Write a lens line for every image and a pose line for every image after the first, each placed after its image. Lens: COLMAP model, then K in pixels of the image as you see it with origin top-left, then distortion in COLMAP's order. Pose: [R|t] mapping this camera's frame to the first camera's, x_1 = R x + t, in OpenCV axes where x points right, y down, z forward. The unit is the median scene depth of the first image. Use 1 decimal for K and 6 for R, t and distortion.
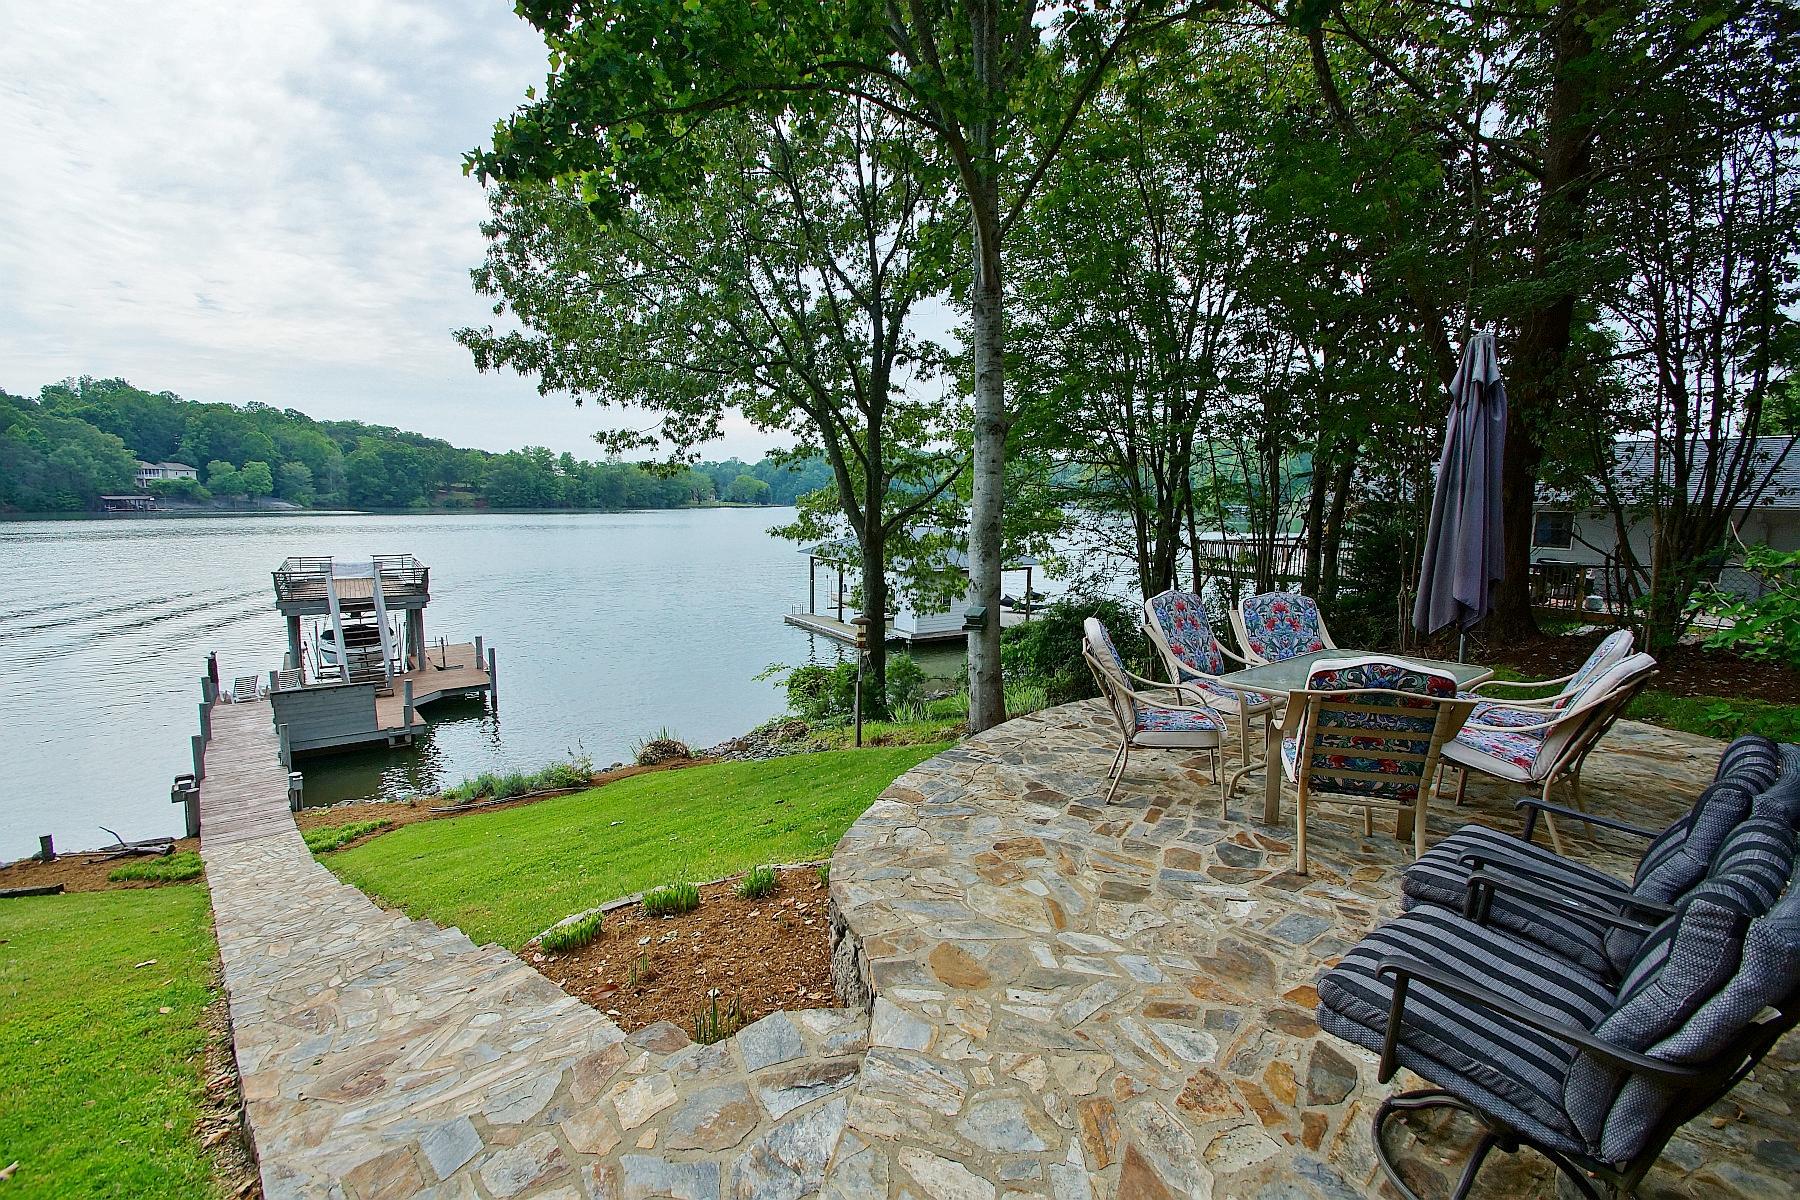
lens RADIAL K [[796.7, 0, 897.2], [0, 796.7, 609.5], [0, 0, 1]] dist [0.012090, -0.016201]
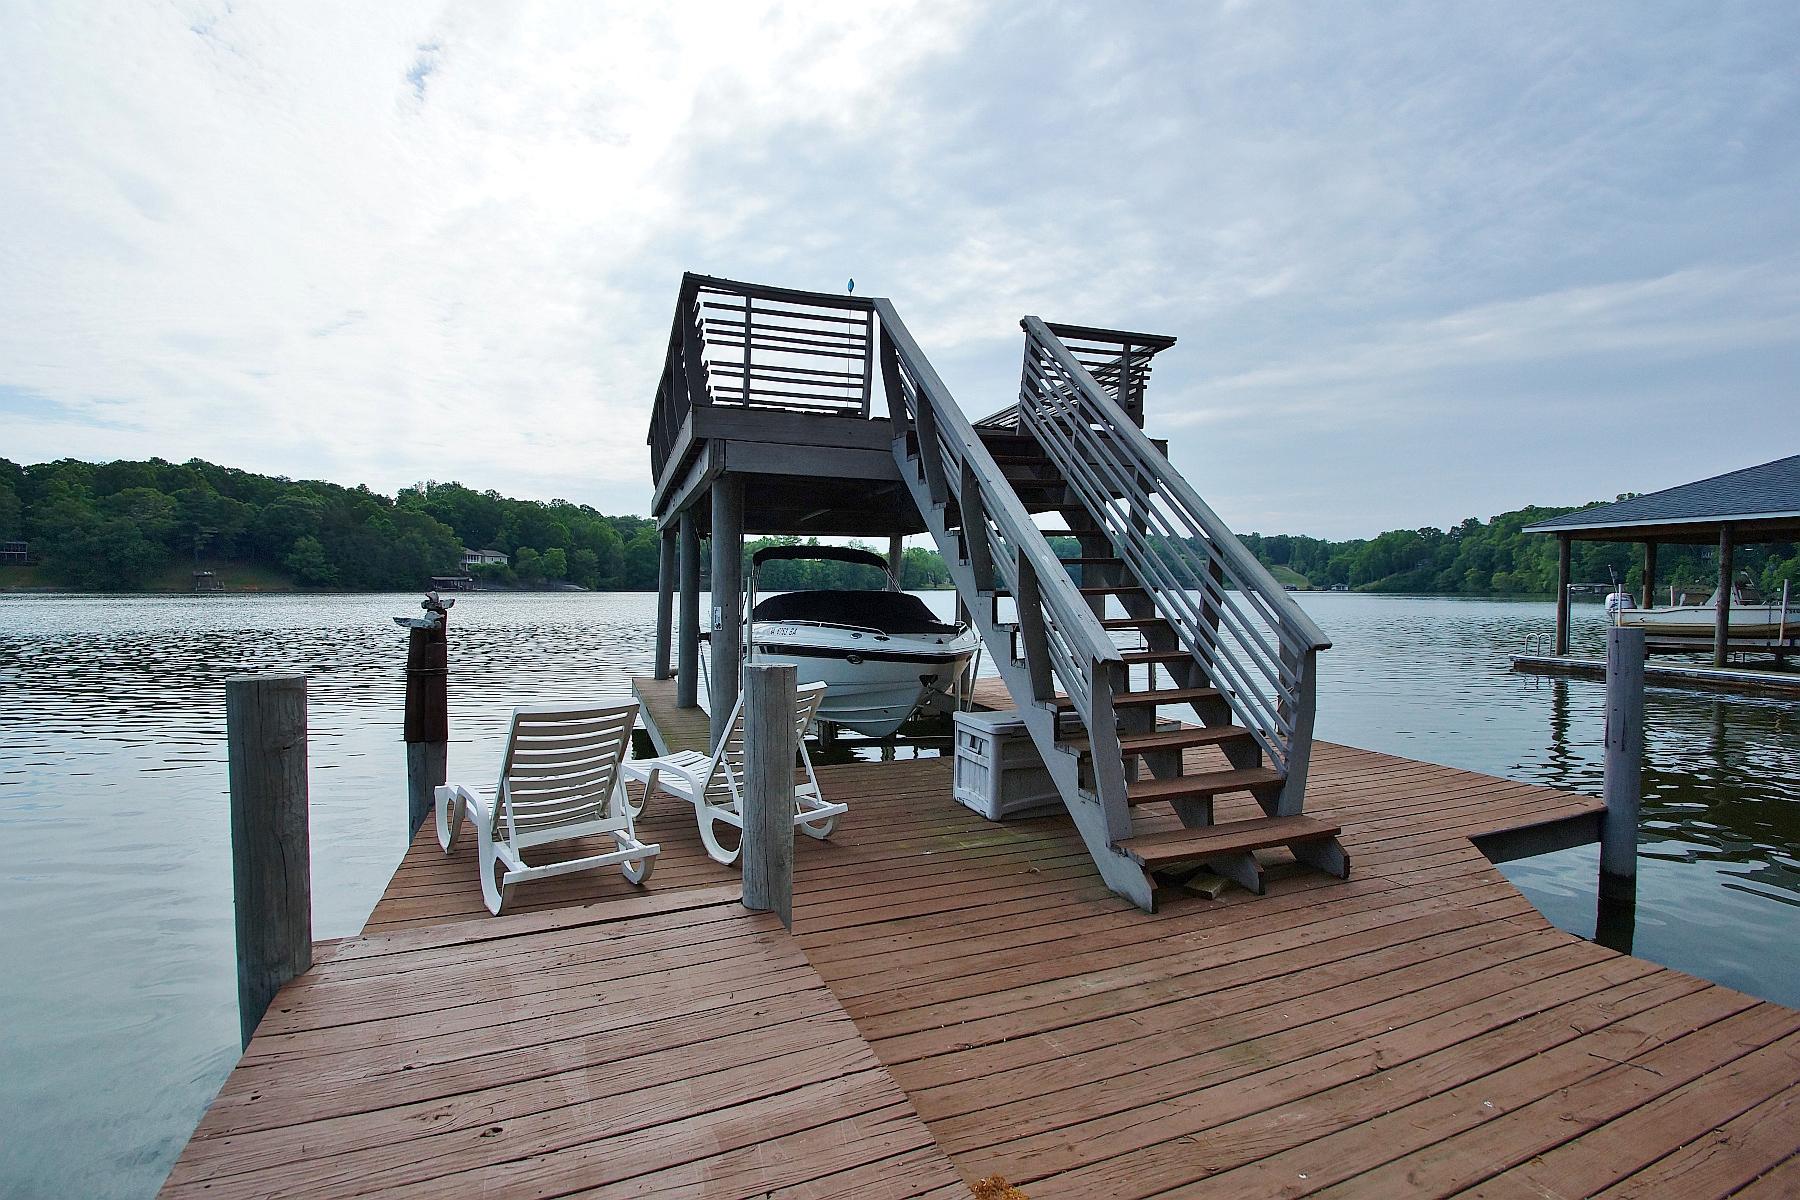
lens RADIAL K [[796.7, 0, 897.6], [0, 796.7, 606.7], [0, 0, 1]] dist [0.012090, -0.016201]
pose [[0.965774, -0.003003, -0.259369, -0.609493], [-0.027752, 0.992997, -0.114832, 0.078008], [0.257898, 0.118100, 0.958927, 0.743185]]
